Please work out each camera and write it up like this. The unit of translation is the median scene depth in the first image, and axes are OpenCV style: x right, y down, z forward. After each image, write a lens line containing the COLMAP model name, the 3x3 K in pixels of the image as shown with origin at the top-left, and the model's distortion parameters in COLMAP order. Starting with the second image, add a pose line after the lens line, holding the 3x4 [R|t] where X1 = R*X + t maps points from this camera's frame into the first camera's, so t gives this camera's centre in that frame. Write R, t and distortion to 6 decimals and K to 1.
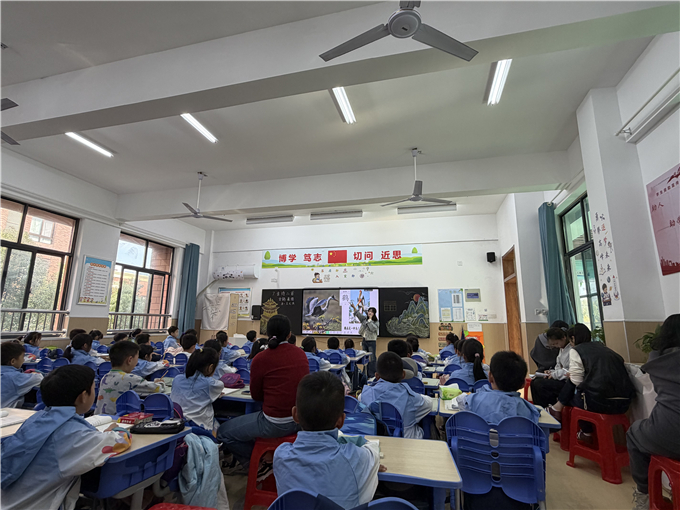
lens RADIAL K [[340.8, 0, 339.1], [0, 340.8, 255.0], [0, 0, 1]] dist [0.001681, 0.001628]
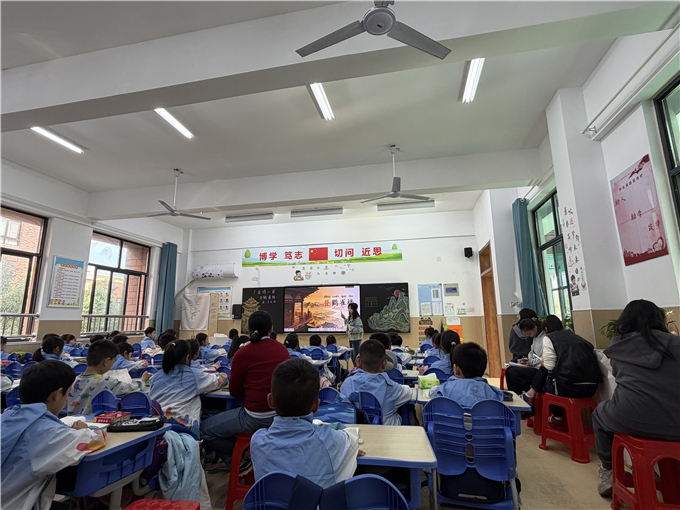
lens RADIAL K [[340.8, 0, 339.6], [0, 340.8, 255.8], [0, 0, 1]] dist [0.001681, 0.001628]
pose [[0.998387, -0.014237, 0.054956, 0.002451], [0.013789, 0.999869, 0.008521, 0.003369], [-0.055070, -0.007749, 0.998452, -0.003678]]
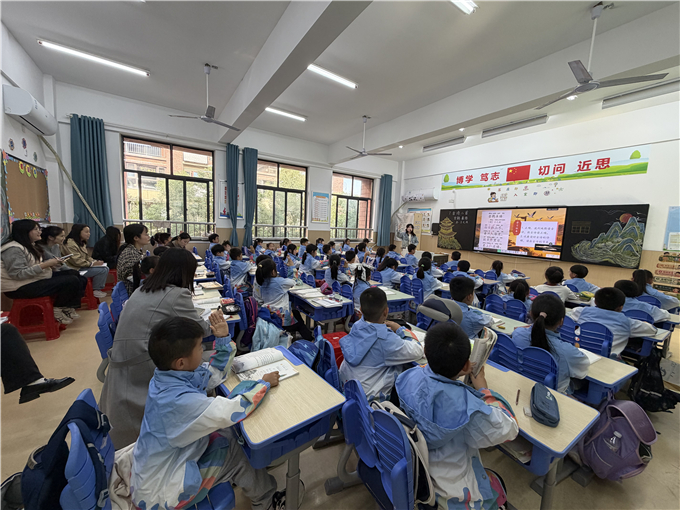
lens RADIAL K [[269.0, 0, 340.9], [0, 269.0, 253.3], [0, 0, 1]] dist [0.002474, 0.000651]
pose [[0.754699, 0.091006, -0.649728, 0.171232], [0.092235, 0.965779, 0.242411, -0.010019], [0.649555, -0.242875, 0.720479, 0.121425]]
